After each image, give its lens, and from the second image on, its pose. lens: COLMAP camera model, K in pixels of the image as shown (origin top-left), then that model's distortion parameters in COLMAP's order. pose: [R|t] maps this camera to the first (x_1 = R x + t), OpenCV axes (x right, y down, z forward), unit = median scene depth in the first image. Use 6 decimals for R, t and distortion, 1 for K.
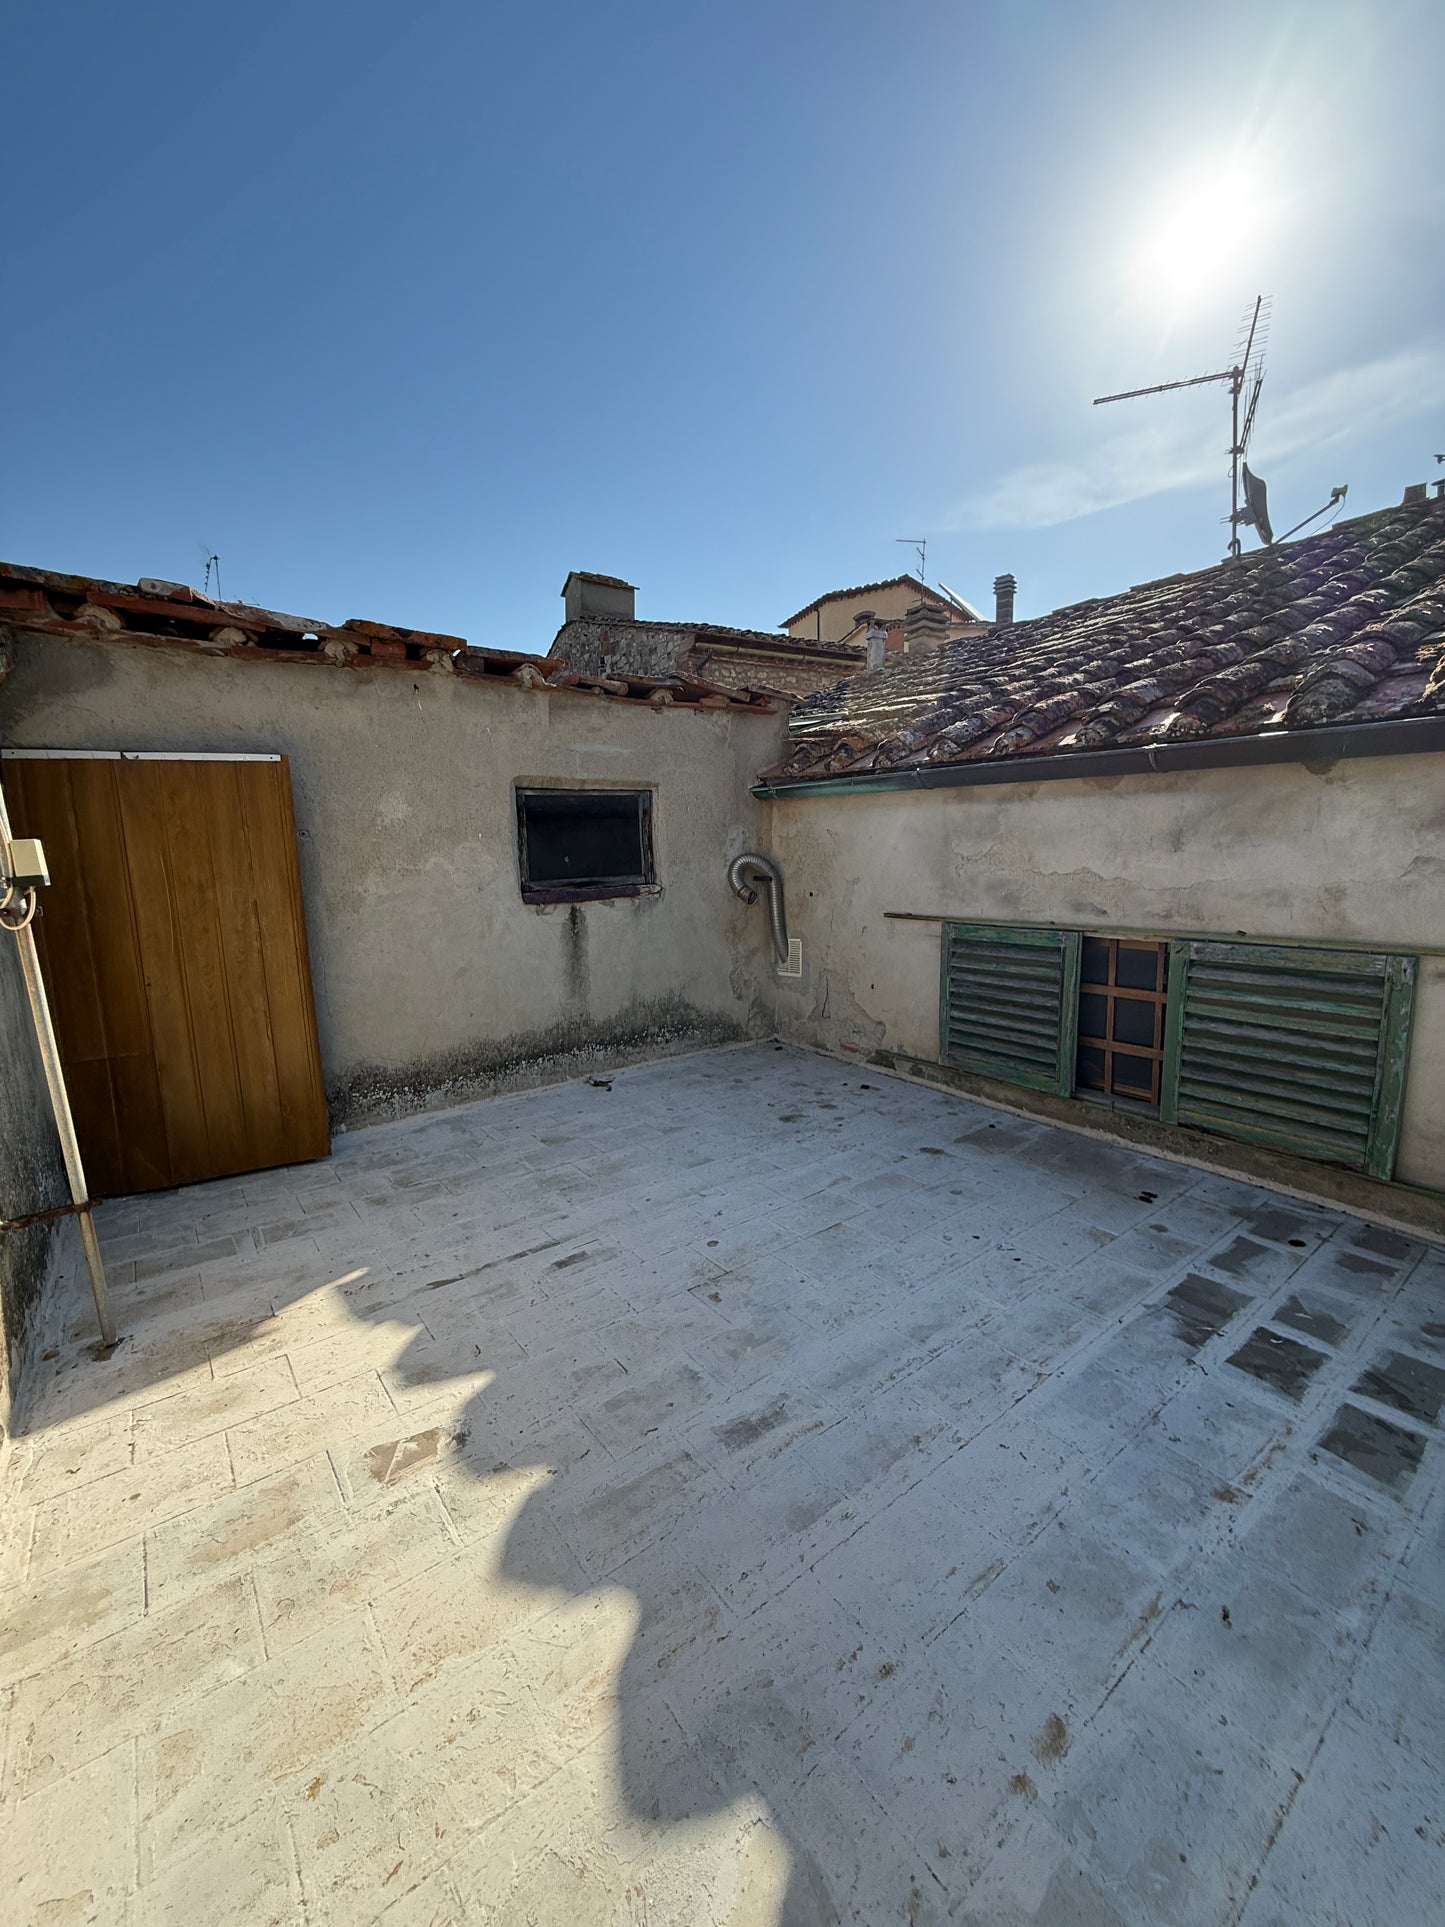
lens RADIAL K [[768.1, 0, 720.4], [0, 768.1, 959.6], [0, 0, 1]] dist [-0.000416, -0.000103]
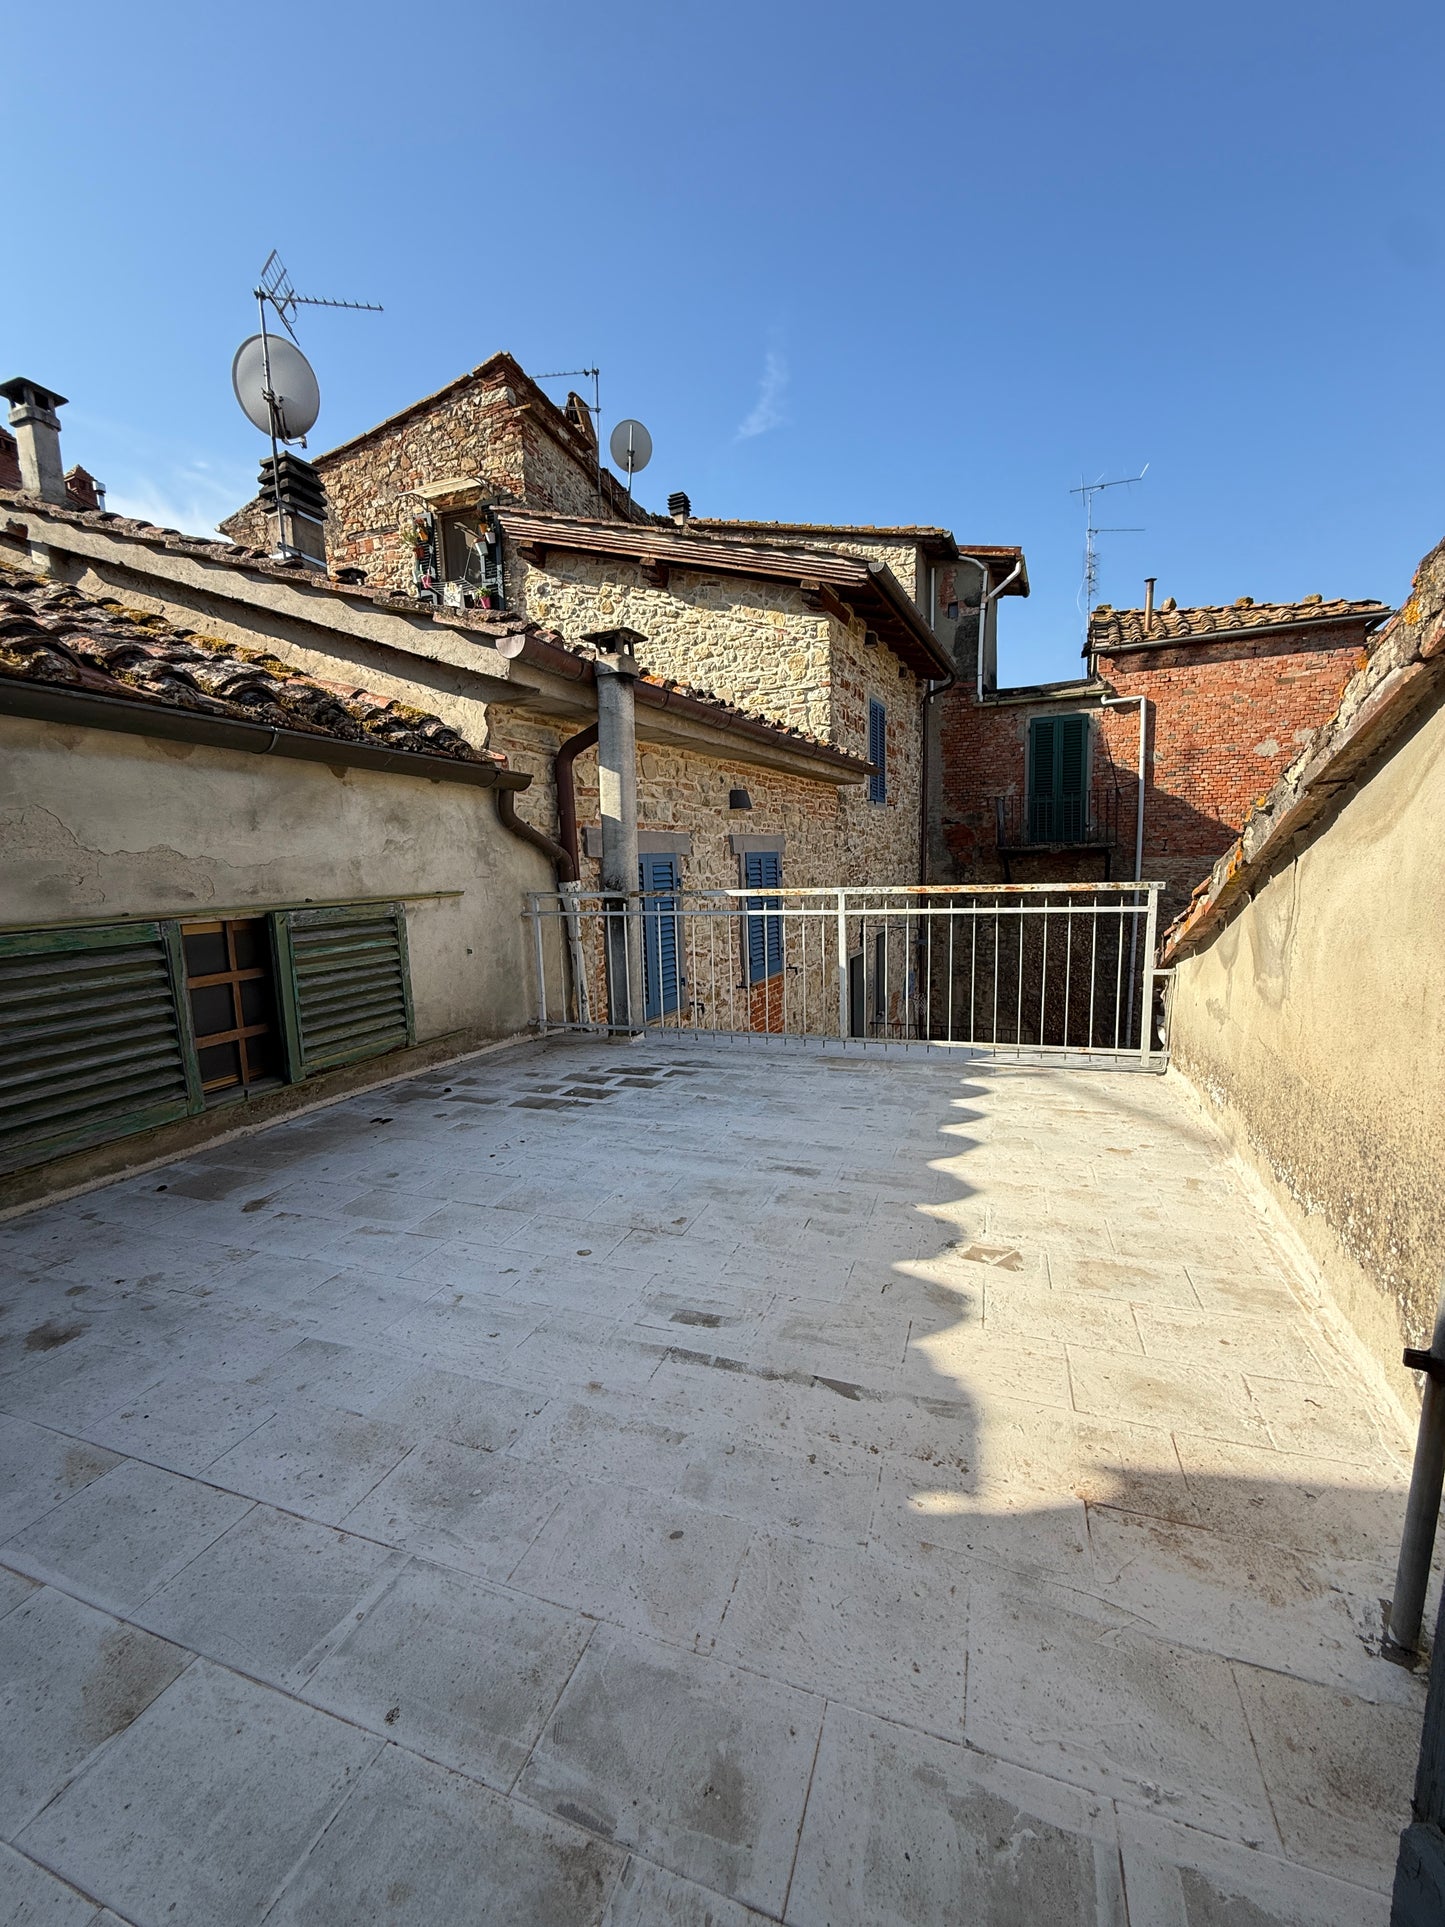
lens RADIAL K [[768.1, 0, 720.4], [0, 768.1, 959.6], [0, 0, 1]] dist [-0.000416, -0.000103]
pose [[-0.537930, -0.067186, 0.840308, -0.668239], [0.159301, 0.970757, 0.179593, -0.056221], [-0.827801, 0.230470, -0.511496, 1.071009]]
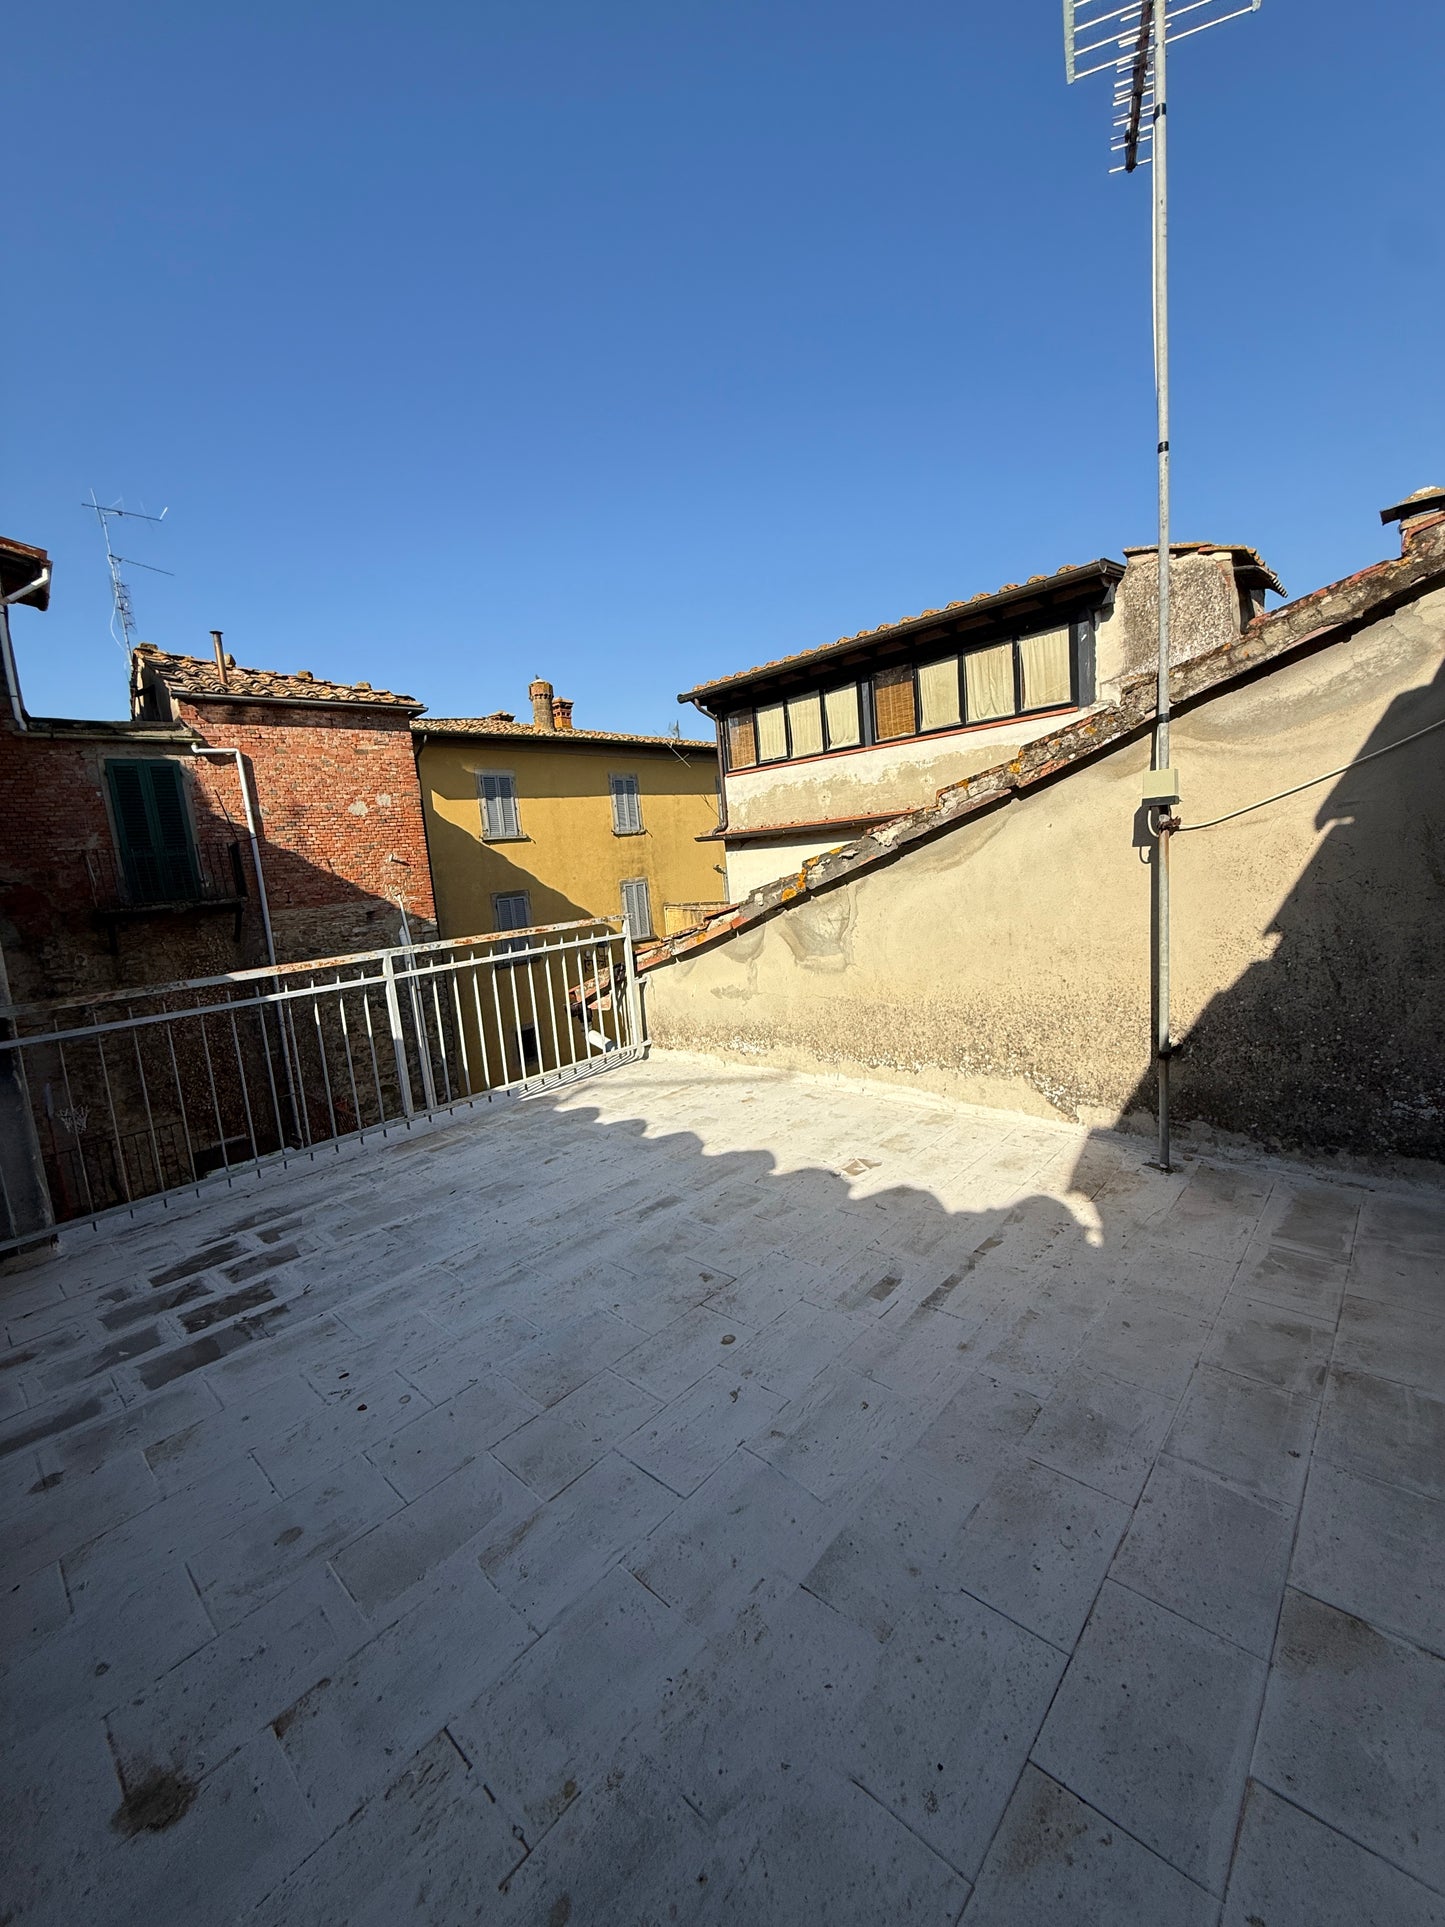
lens RADIAL K [[768.1, 0, 720.4], [0, 768.1, 959.6], [0, 0, 1]] dist [-0.000416, -0.000103]
pose [[-0.979887, 0.130084, -0.151325, 0.055331], [0.085143, 0.958376, 0.272516, -0.171932], [0.180476, 0.254151, -0.950177, 1.413437]]
